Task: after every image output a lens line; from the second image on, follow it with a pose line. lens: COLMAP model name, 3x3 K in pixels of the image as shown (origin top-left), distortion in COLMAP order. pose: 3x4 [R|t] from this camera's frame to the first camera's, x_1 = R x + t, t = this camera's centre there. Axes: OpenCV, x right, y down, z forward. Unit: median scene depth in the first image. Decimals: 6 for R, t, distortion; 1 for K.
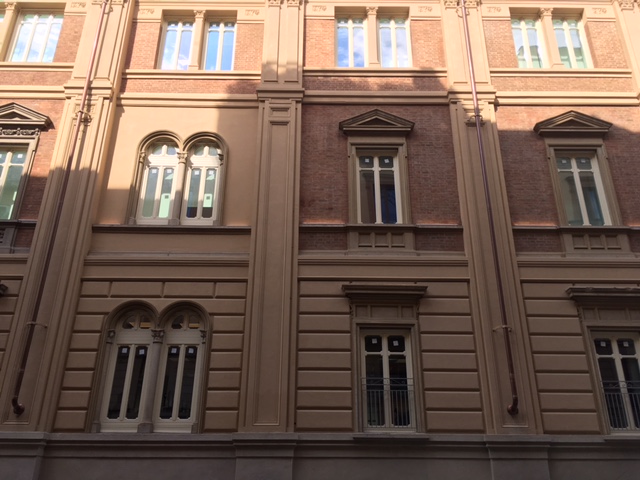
lens RADIAL K [[563.9, 0, 309.9], [0, 563.9, 237.7], [0, 0, 1]] dist [0.080347, -0.117421]
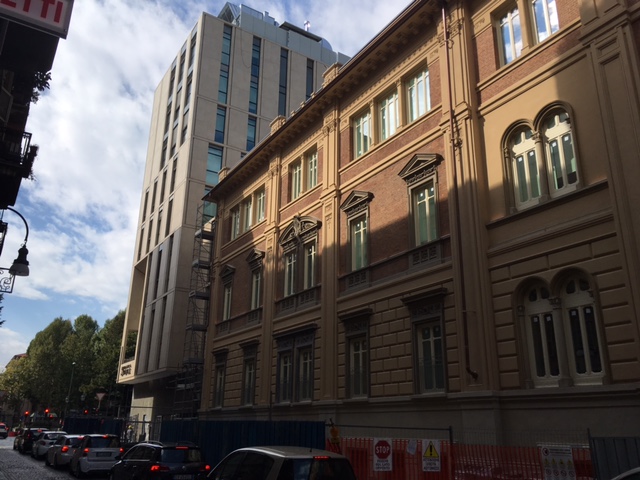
lens RADIAL K [[563.9, 0, 309.9], [0, 563.9, 237.7], [0, 0, 1]] dist [0.080347, -0.117421]
pose [[0.501382, -0.274148, -0.820645, 0.434549], [0.340147, 0.934561, -0.104387, 0.003672], [0.795560, -0.226802, 0.561823, 0.004683]]
